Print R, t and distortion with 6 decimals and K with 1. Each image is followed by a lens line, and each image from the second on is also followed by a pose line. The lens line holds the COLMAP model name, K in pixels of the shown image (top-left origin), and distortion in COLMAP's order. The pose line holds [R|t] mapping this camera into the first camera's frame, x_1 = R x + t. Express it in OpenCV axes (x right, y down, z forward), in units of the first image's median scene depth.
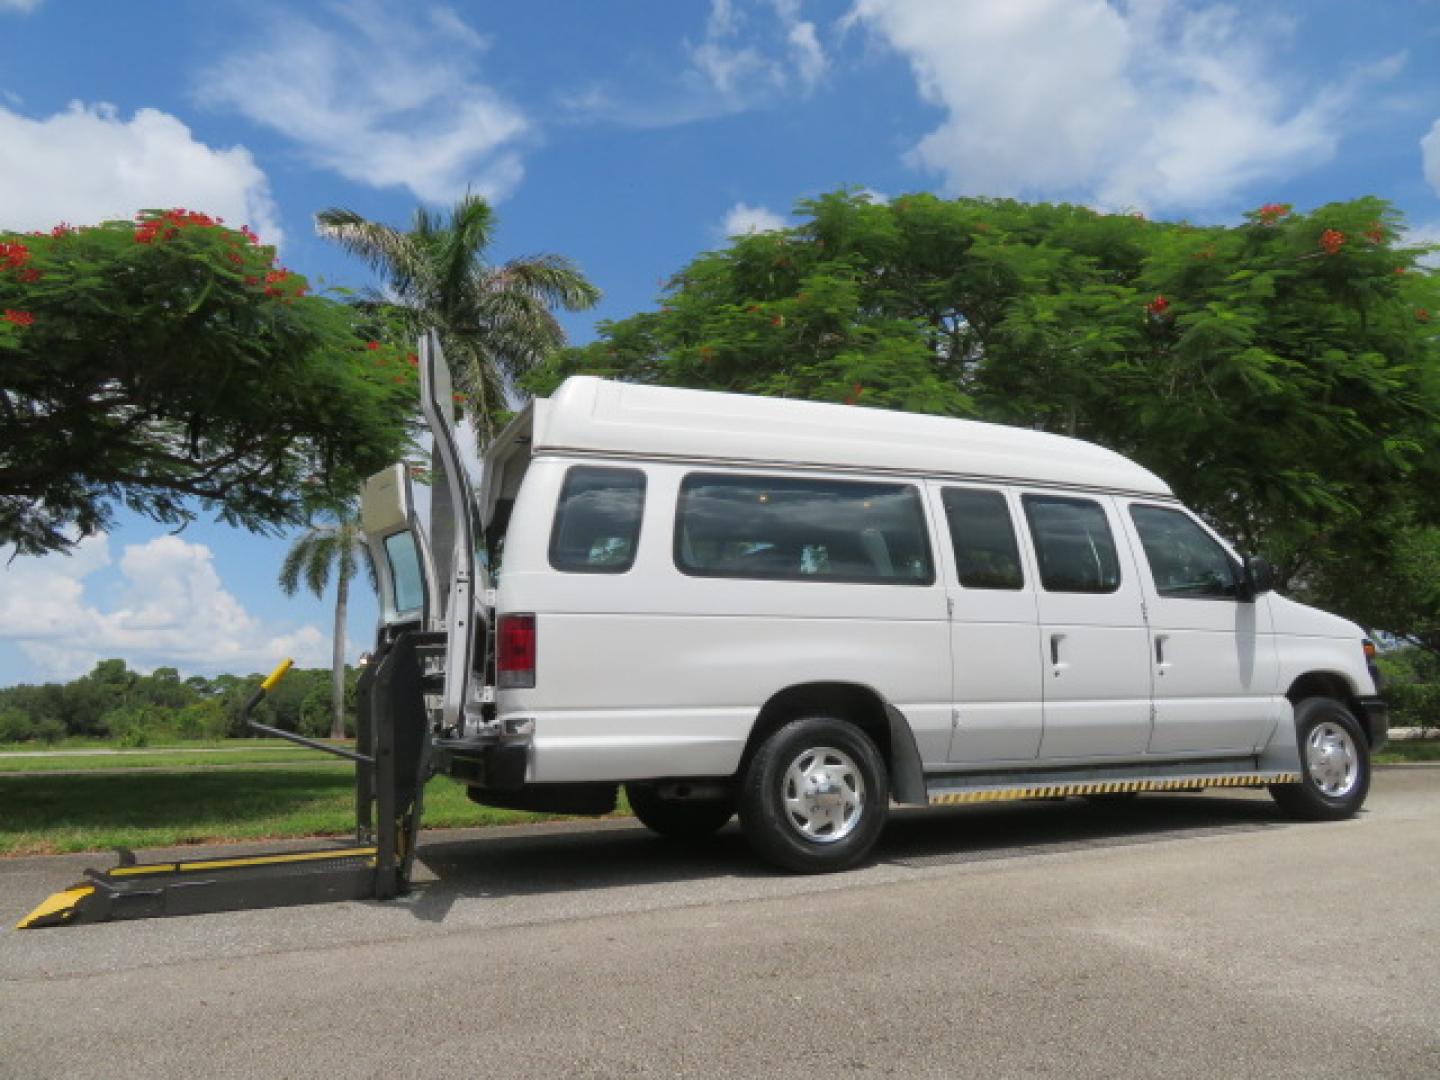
lens RADIAL K [[1020.8, 0, 720.6], [0, 1020.8, 538.3], [0, 0, 1]] dist [-0.008698, -0.000722]
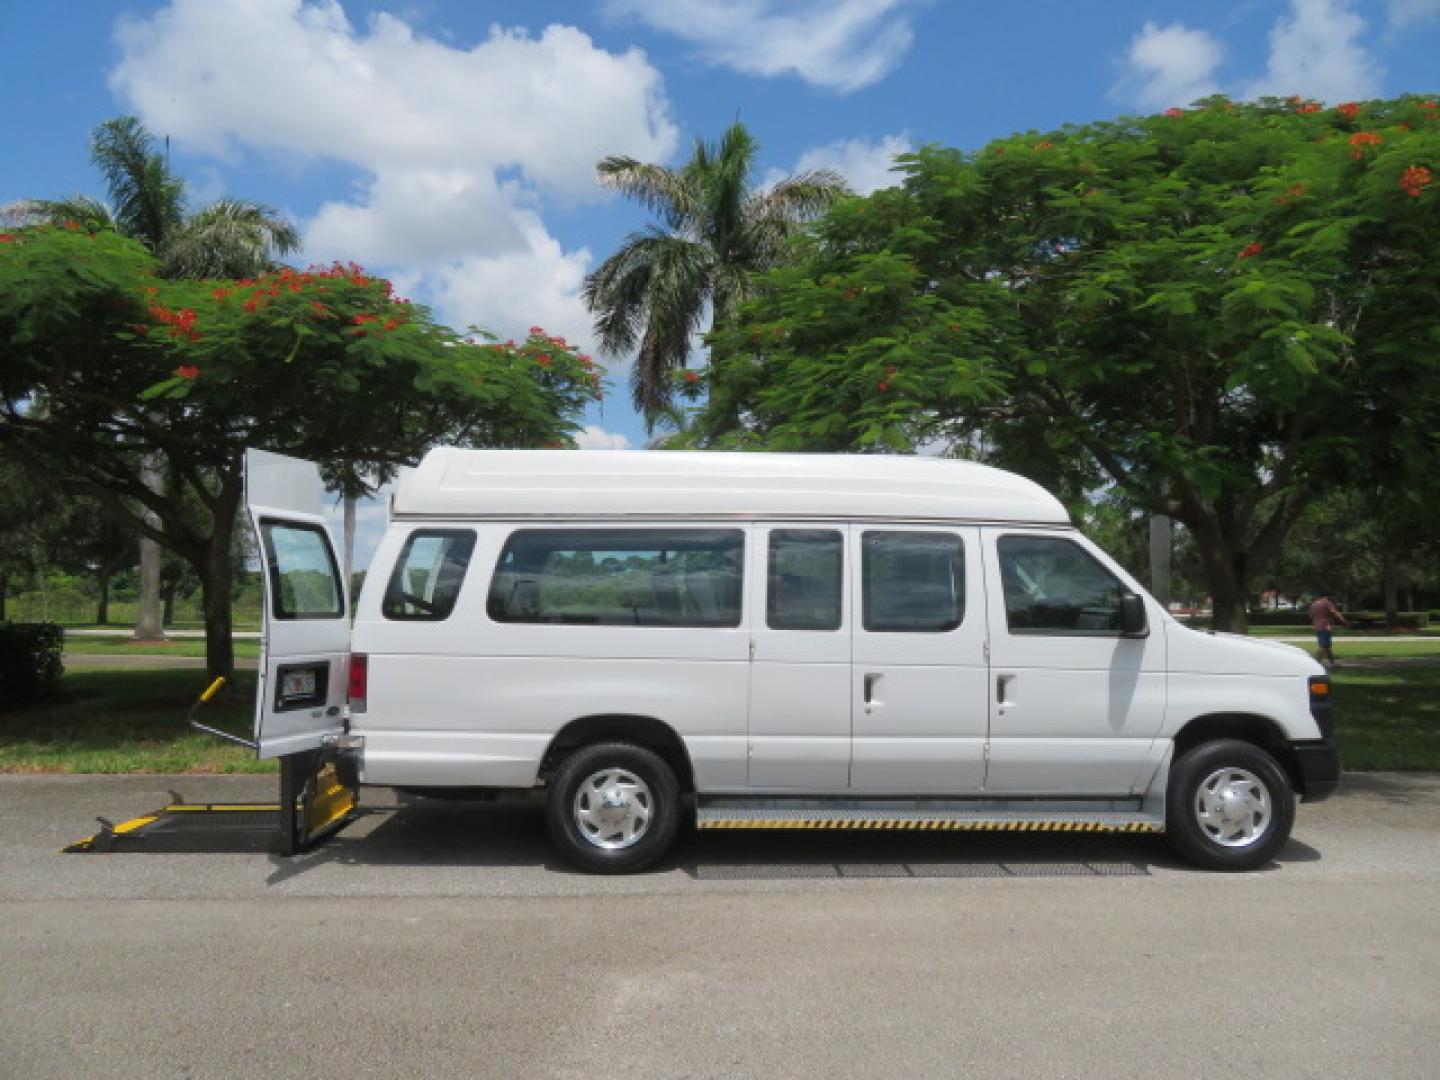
lens RADIAL K [[1023.8, 0, 720.6], [0, 1023.8, 535.9], [0, 0, 1]] dist [-0.008708, 0.002070]
pose [[0.932672, 0.012370, -0.360514, 0.533971], [0.027368, 0.994105, 0.104912, -0.151850], [0.359687, -0.107715, 0.926835, -0.009767]]
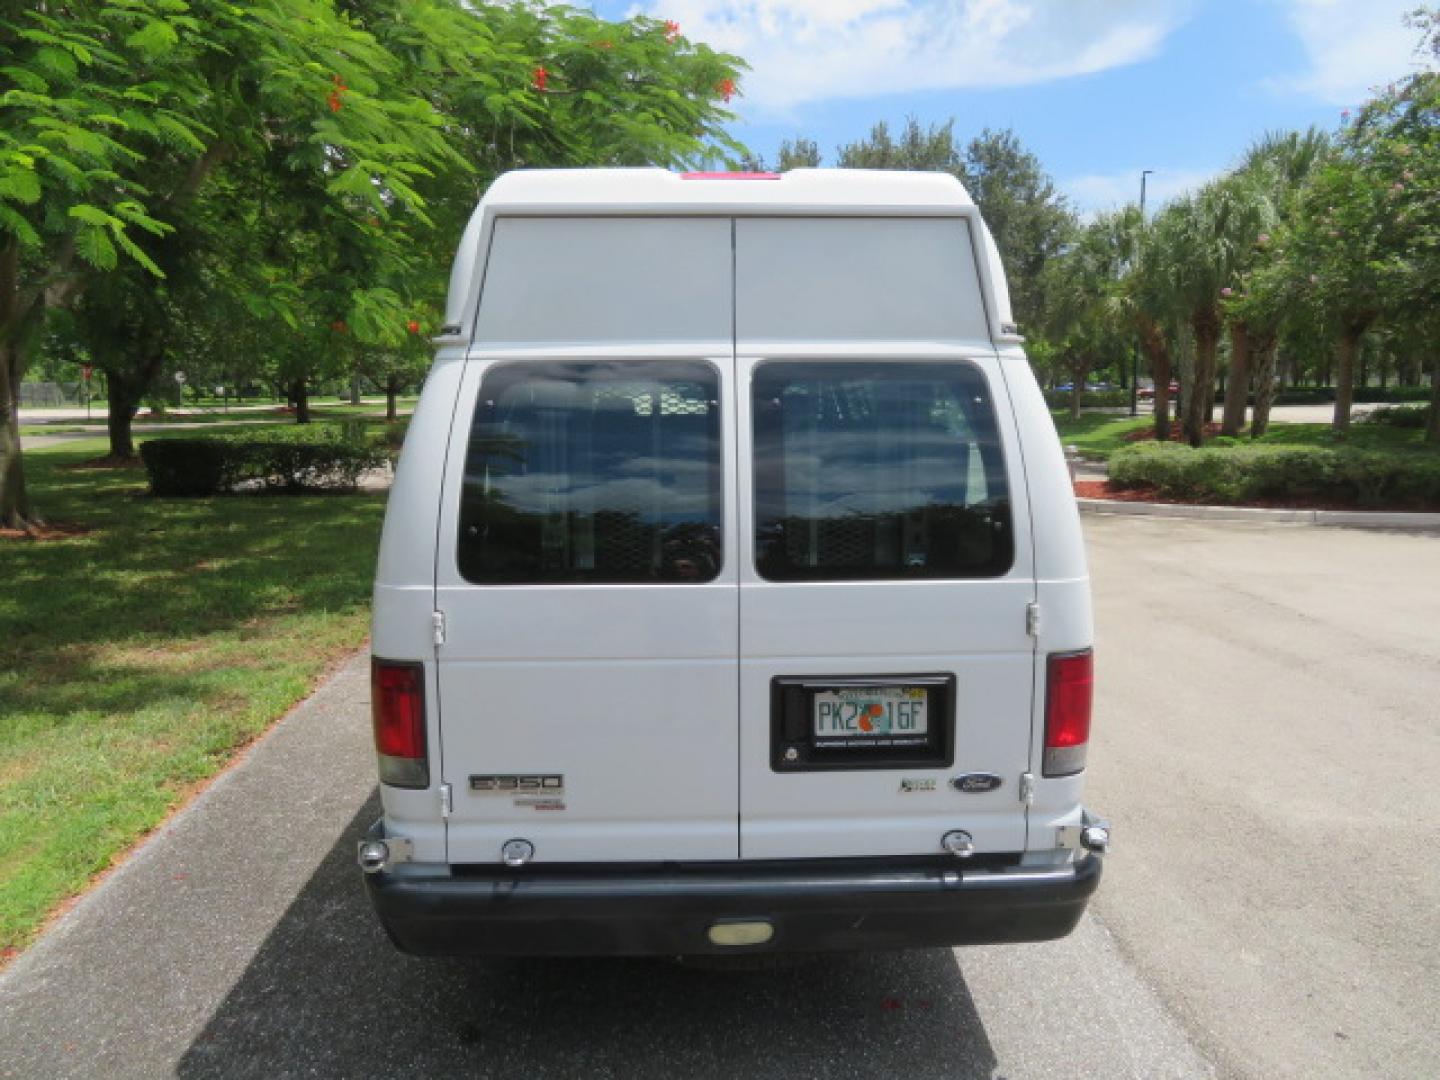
lens RADIAL K [[1022.1, 0, 721.0], [0, 1022.1, 536.9], [0, 0, 1]] dist [-0.007562, 0.000316]
pose [[0.375037, -0.118964, 0.919345, -0.622609], [-0.165717, 0.967153, 0.192753, -0.049853], [-0.912077, -0.224640, 0.343004, 0.776907]]
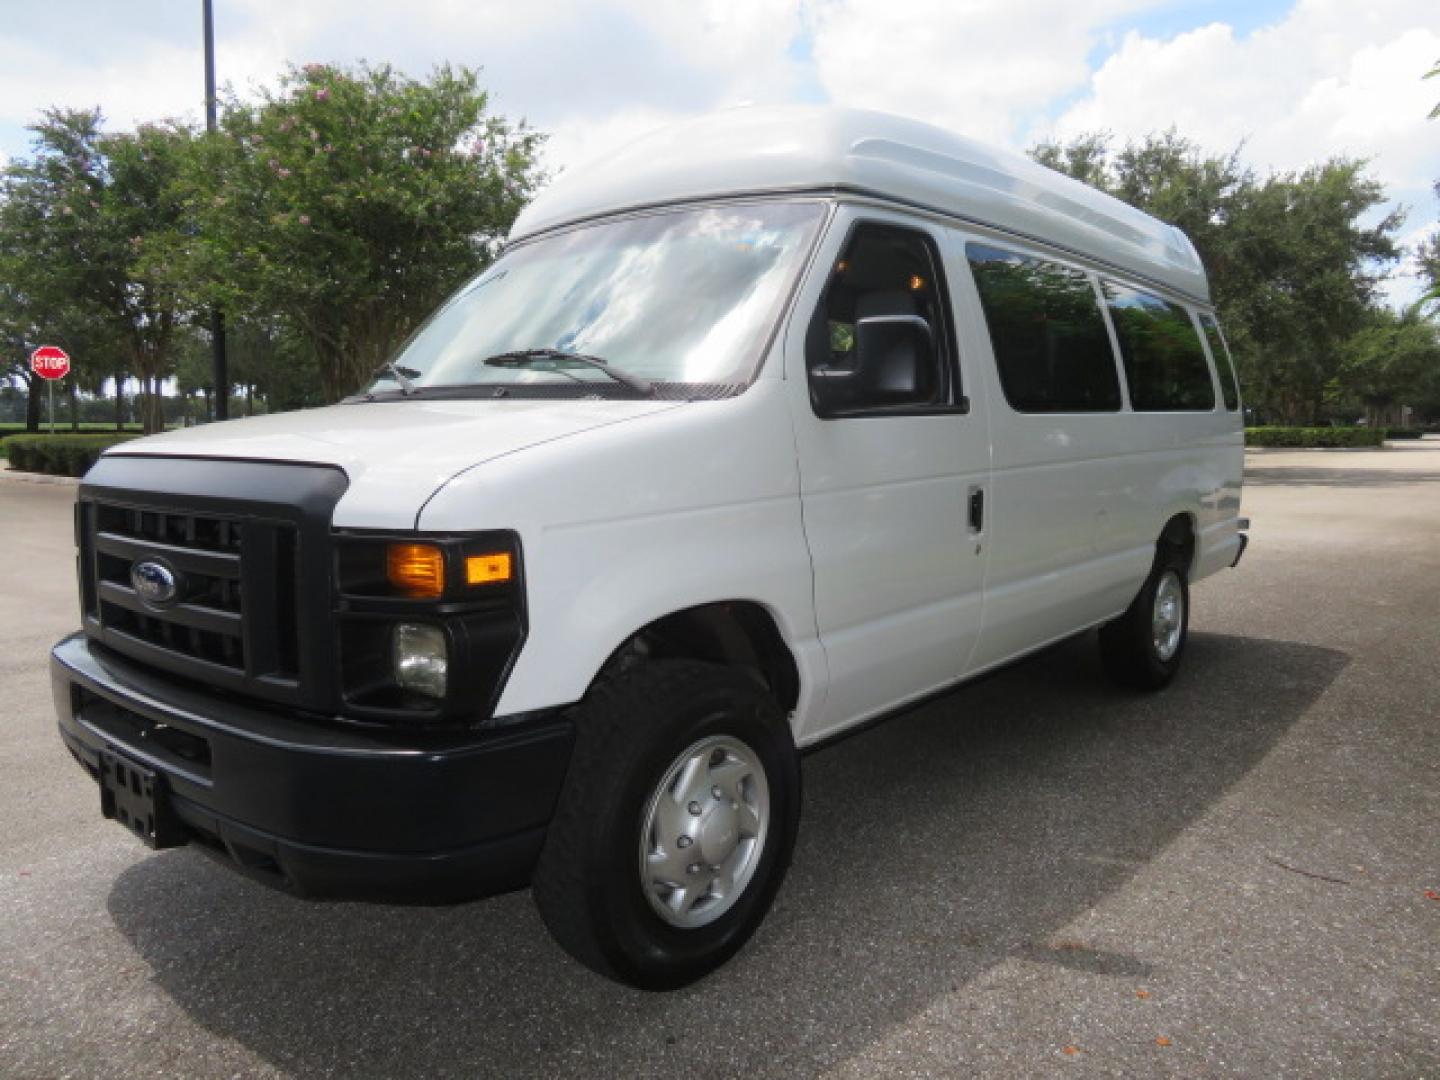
lens RADIAL K [[1022.1, 0, 721.0], [0, 1022.1, 536.9], [0, 0, 1]] dist [-0.007562, 0.000316]
pose [[-0.905783, 0.070457, -0.417843, 0.651163], [0.098168, 0.994144, -0.045171, 0.201337], [0.412214, -0.081934, -0.907396, 1.775116]]
